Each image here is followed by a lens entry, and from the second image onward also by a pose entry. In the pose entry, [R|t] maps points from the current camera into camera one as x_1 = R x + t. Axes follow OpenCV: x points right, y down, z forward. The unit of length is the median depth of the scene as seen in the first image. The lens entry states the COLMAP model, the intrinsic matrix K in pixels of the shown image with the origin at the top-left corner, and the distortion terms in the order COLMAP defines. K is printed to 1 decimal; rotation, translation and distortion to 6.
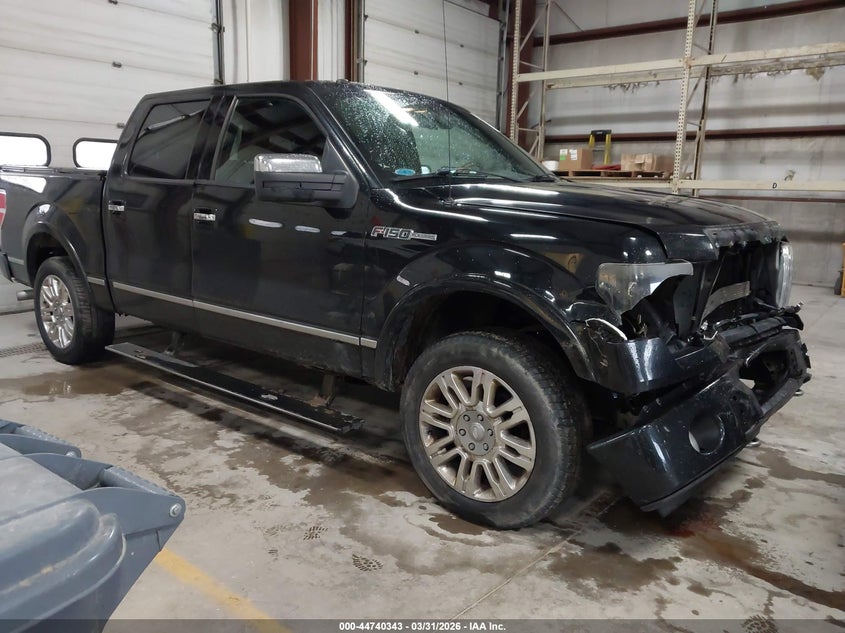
lens RADIAL K [[658.9, 0, 419.3], [0, 658.9, 317.3], [0, 0, 1]] dist [-0.008878, -0.007152]
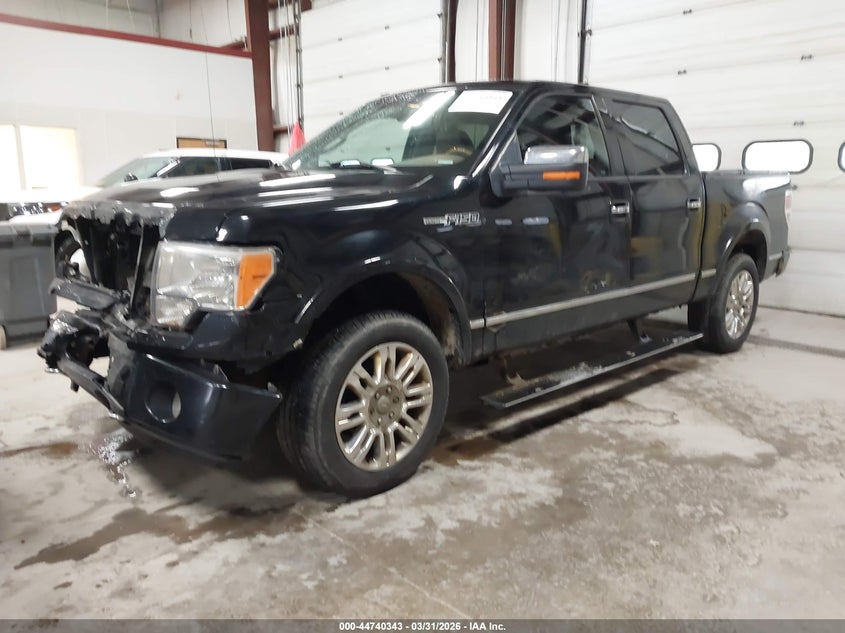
lens RADIAL K [[658.9, 0, 419.3], [0, 658.9, 317.3], [0, 0, 1]] dist [-0.008878, -0.007152]
pose [[-0.118212, 0.170485, -0.978244, 1.261800], [-0.203671, 0.960043, 0.191925, -0.216447], [0.971877, 0.221927, -0.078766, 1.364732]]
